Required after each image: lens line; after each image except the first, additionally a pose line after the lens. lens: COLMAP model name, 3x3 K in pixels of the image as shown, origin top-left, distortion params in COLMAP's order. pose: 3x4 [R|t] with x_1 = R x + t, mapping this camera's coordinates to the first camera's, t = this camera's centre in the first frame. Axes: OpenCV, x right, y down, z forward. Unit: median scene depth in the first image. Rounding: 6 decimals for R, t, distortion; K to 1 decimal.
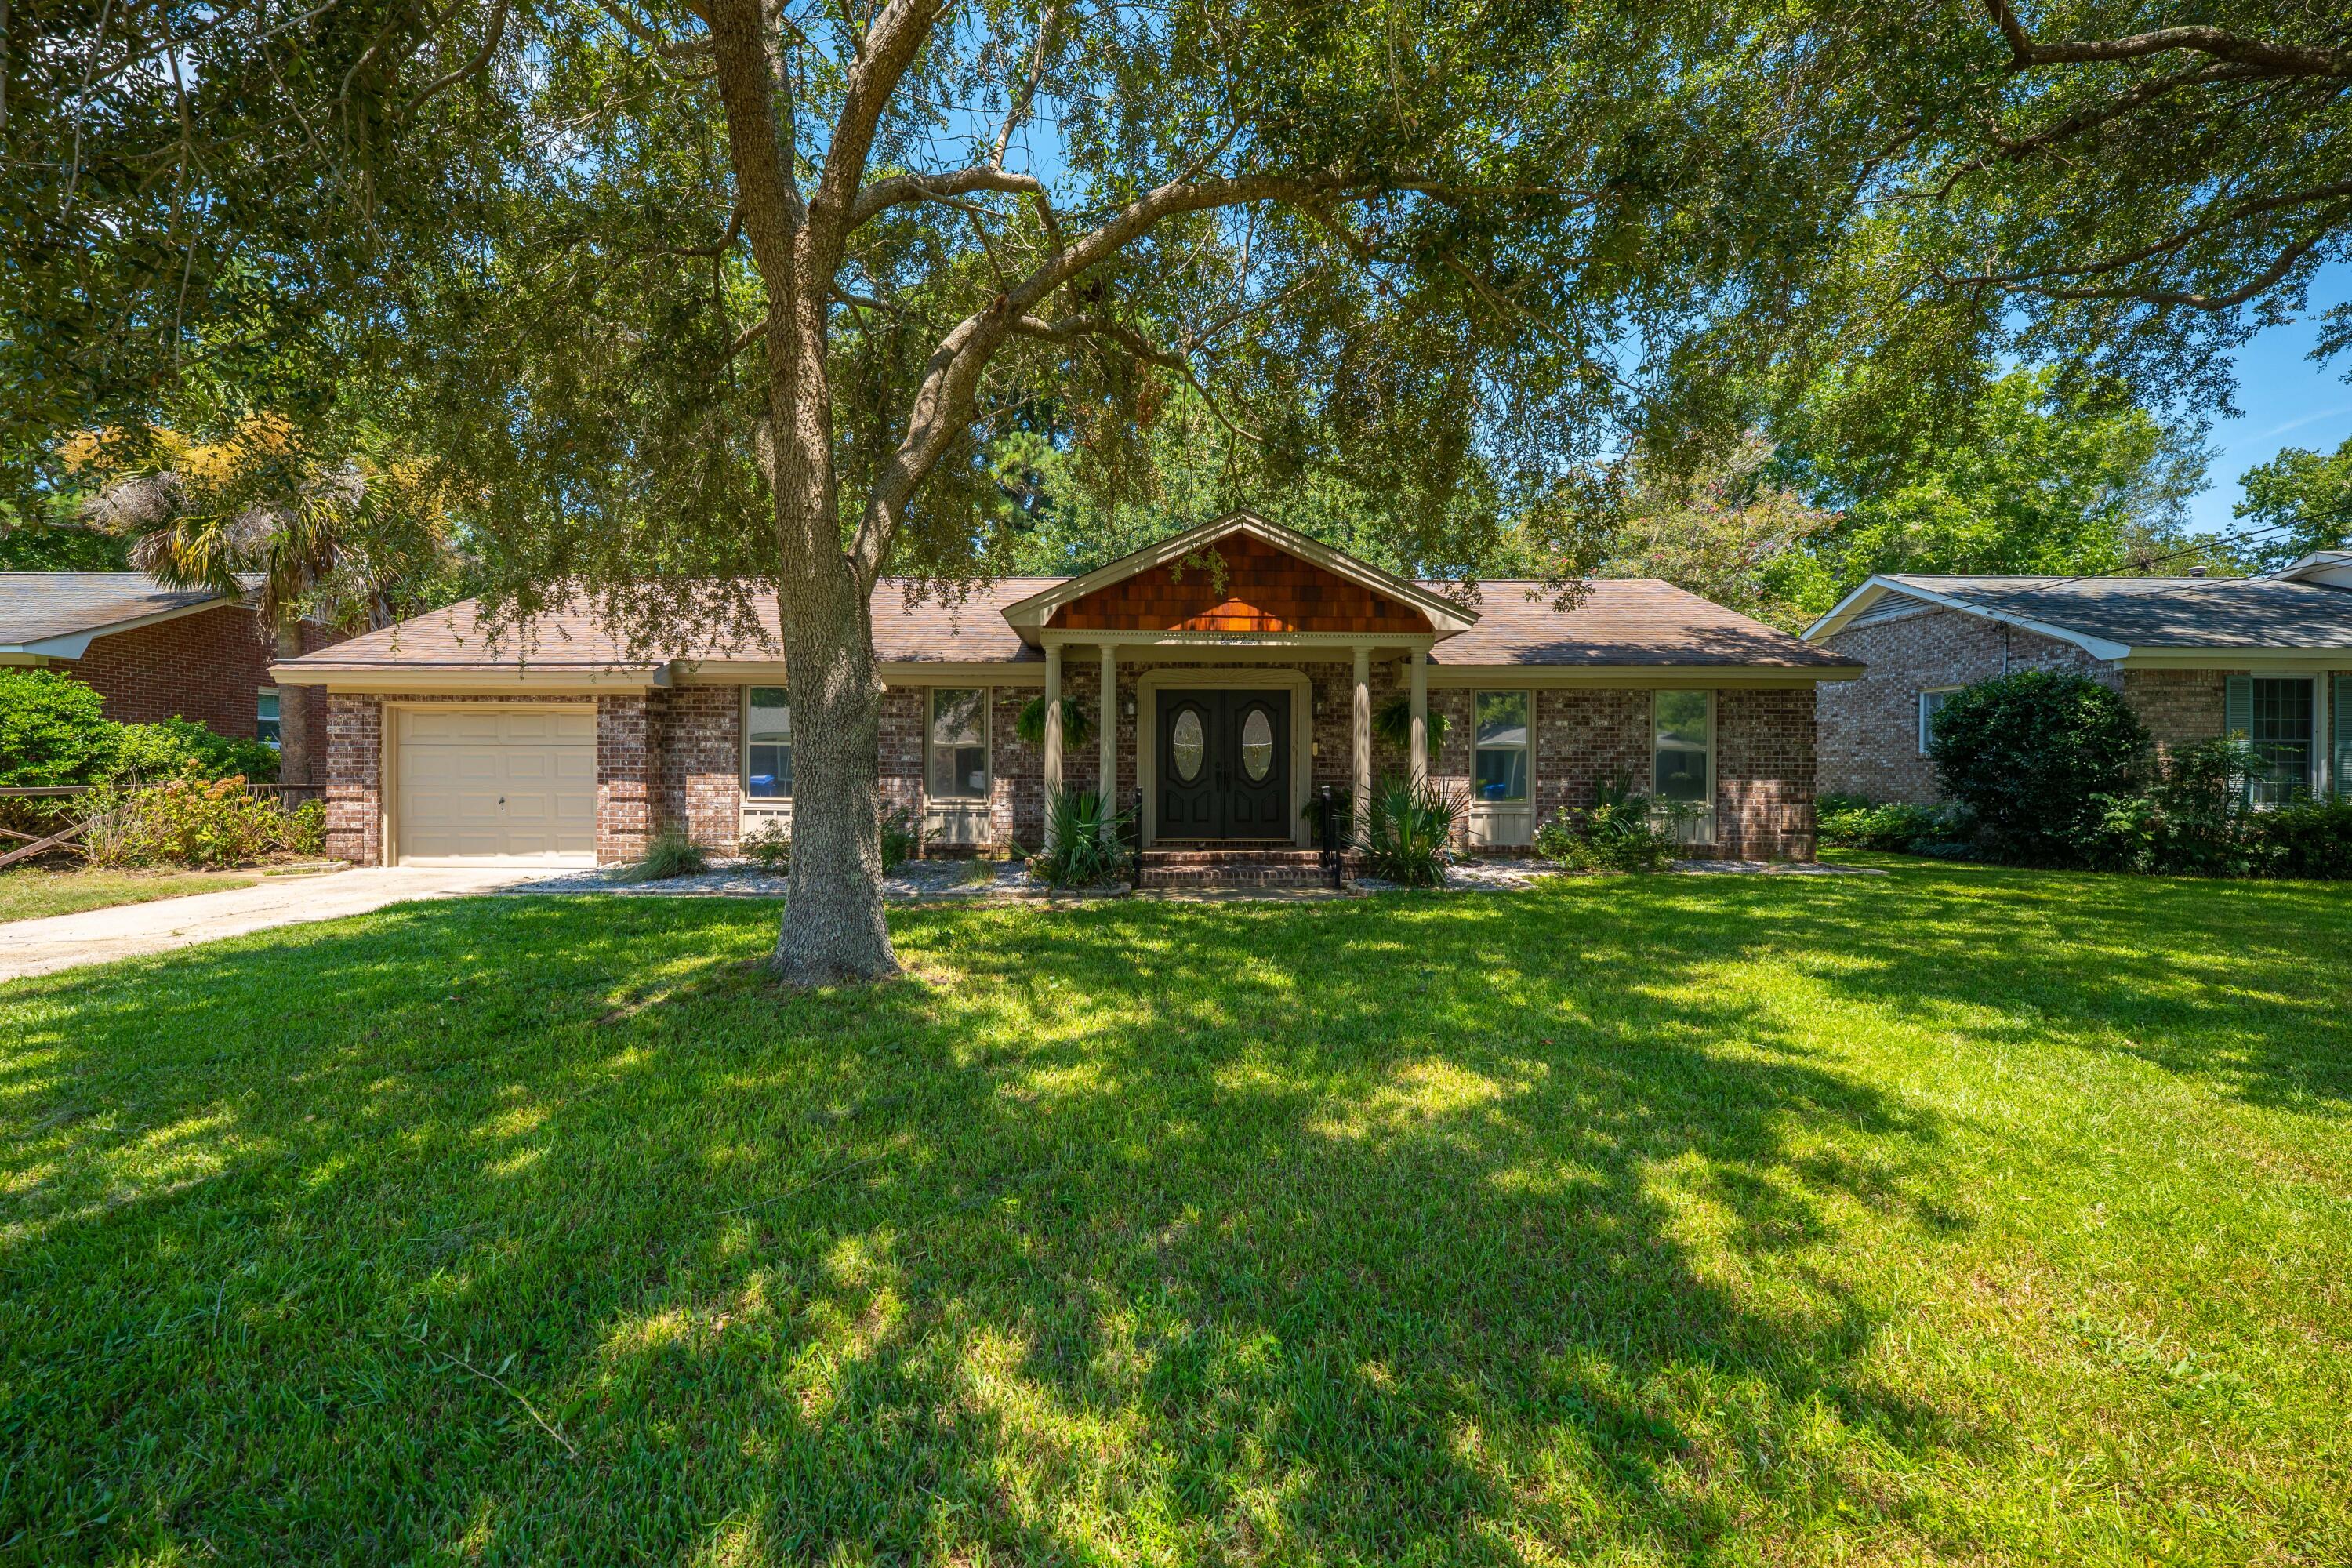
lens RADIAL K [[967.1, 0, 1179.0], [0, 967.1, 783.9], [0, 0, 1]] dist [-0.000941, 0.000106]
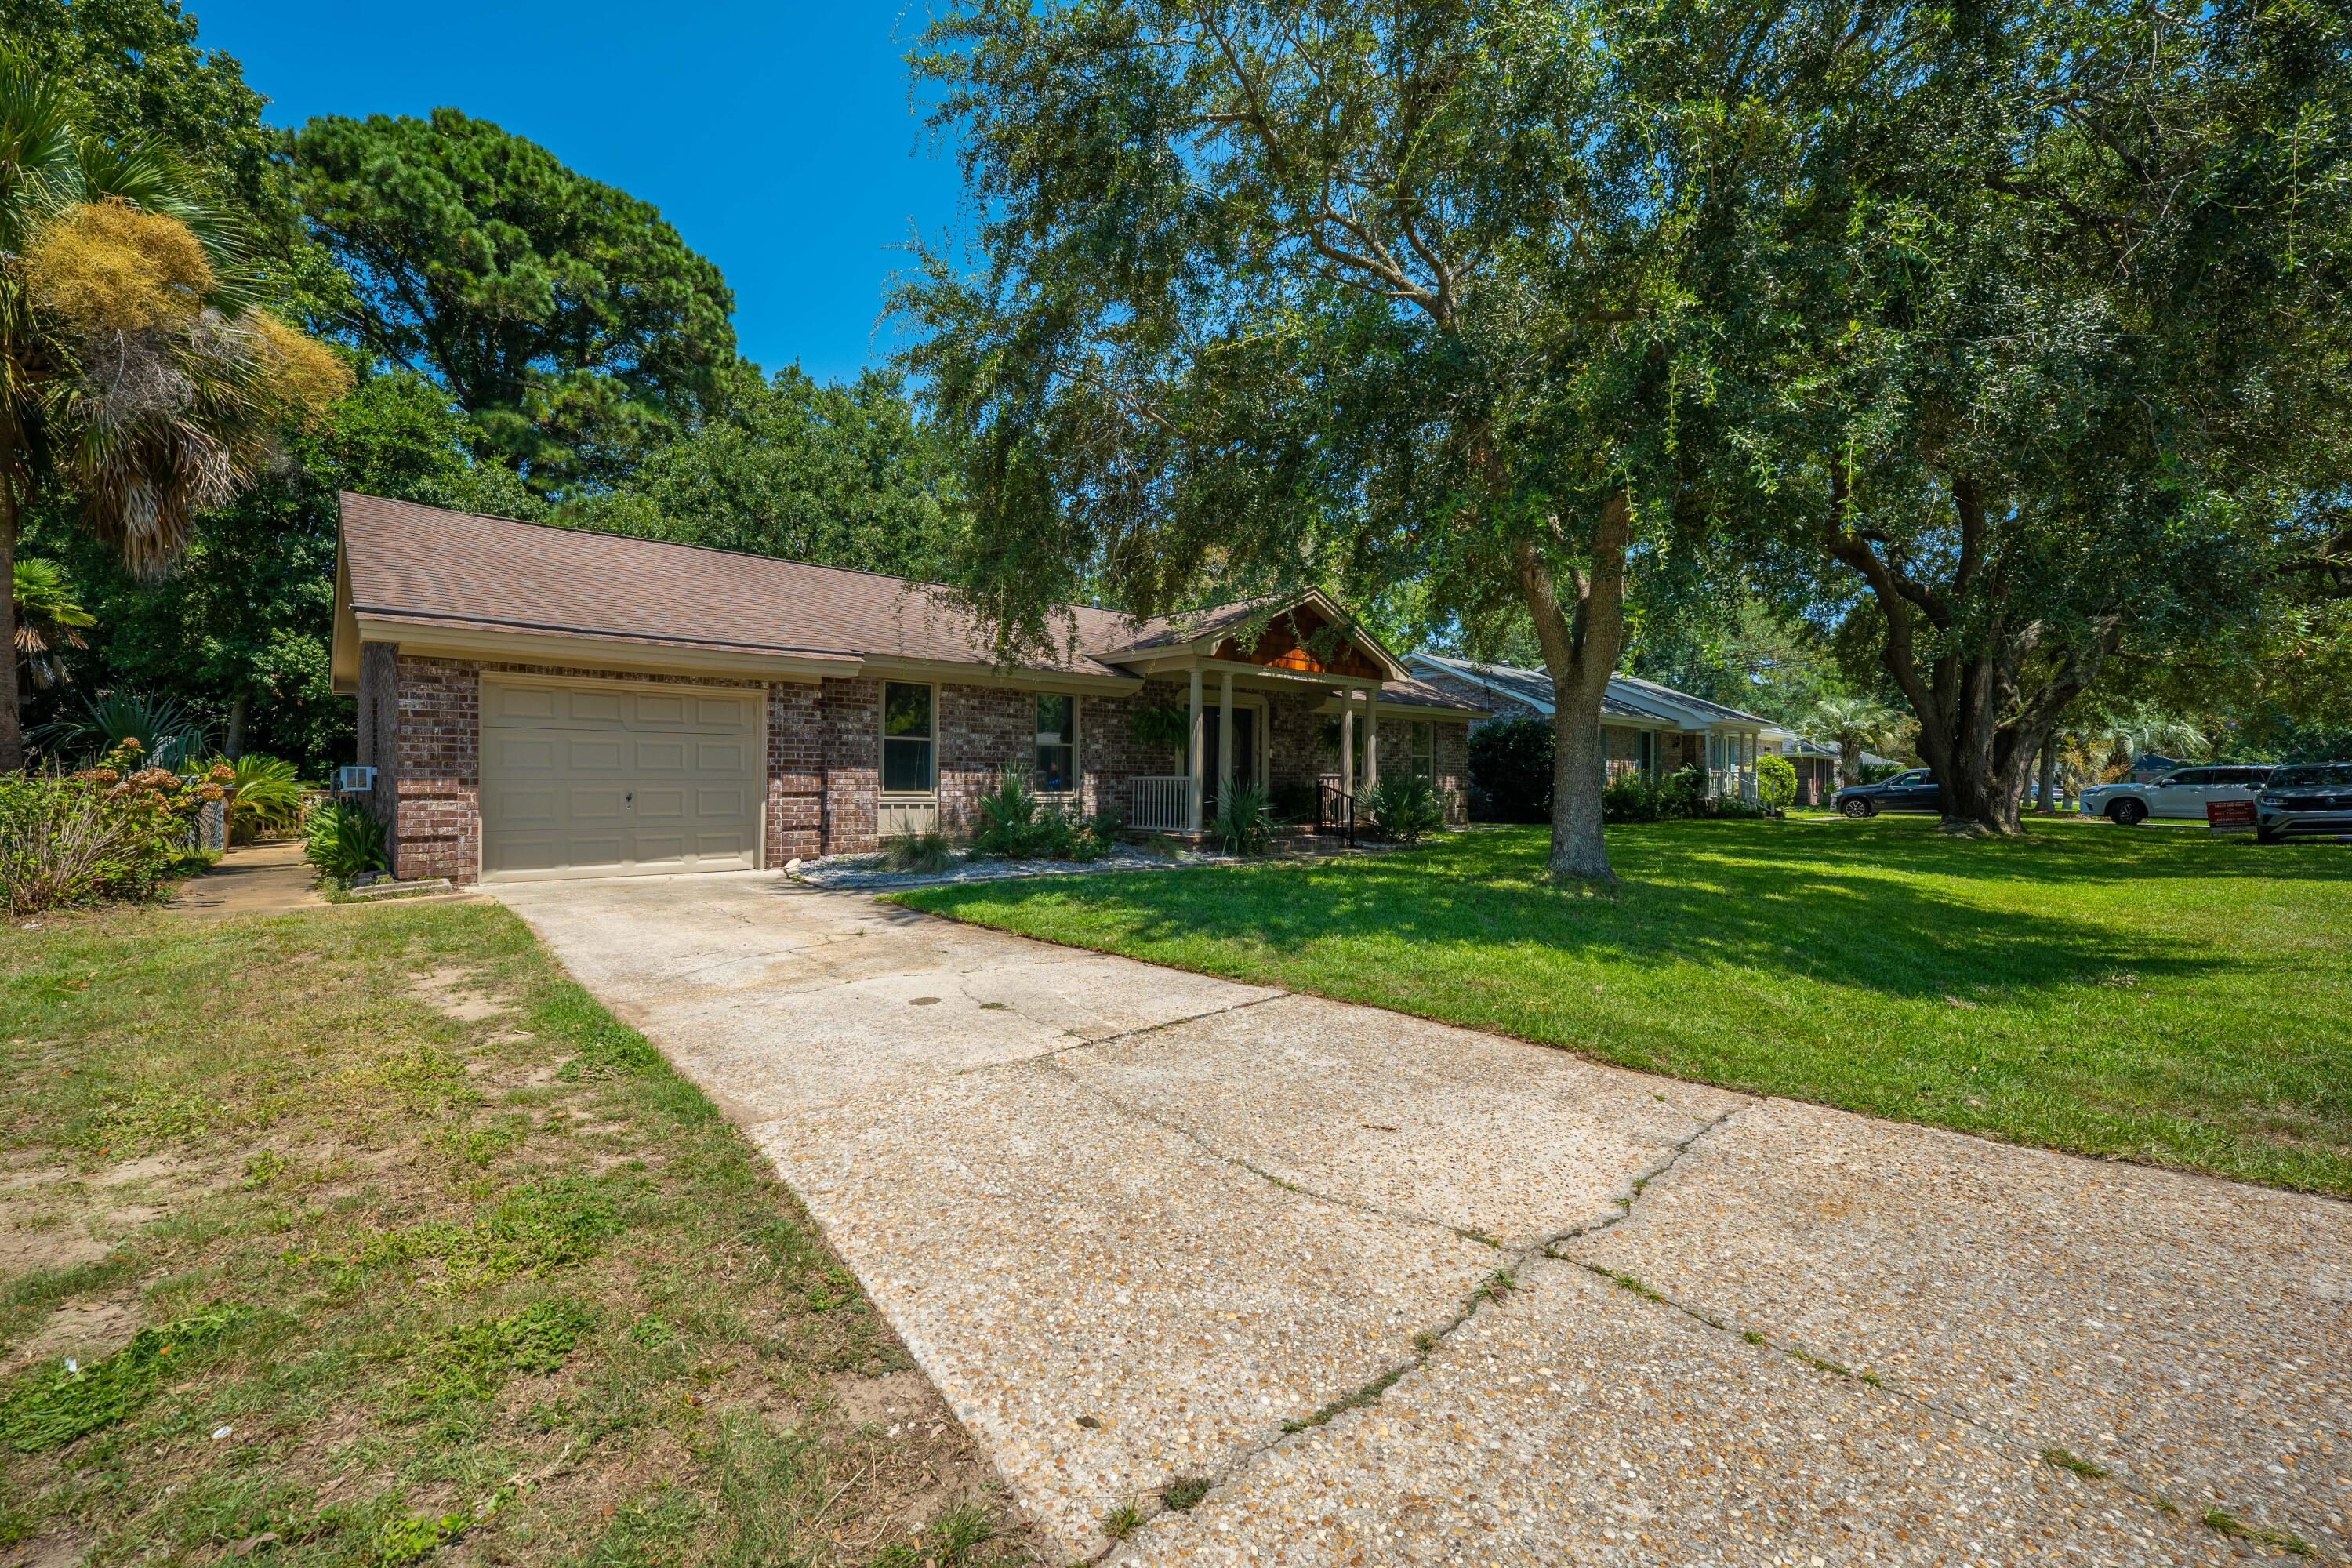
lens RADIAL K [[967.1, 0, 1179.3], [0, 967.1, 784.1], [0, 0, 1]] dist [-0.000941, 0.000106]
pose [[0.754359, -0.002613, 0.656457, -0.912157], [0.002487, 0.999996, 0.001122, 0.006255], [-0.656457, 0.000786, 0.754363, 0.046453]]
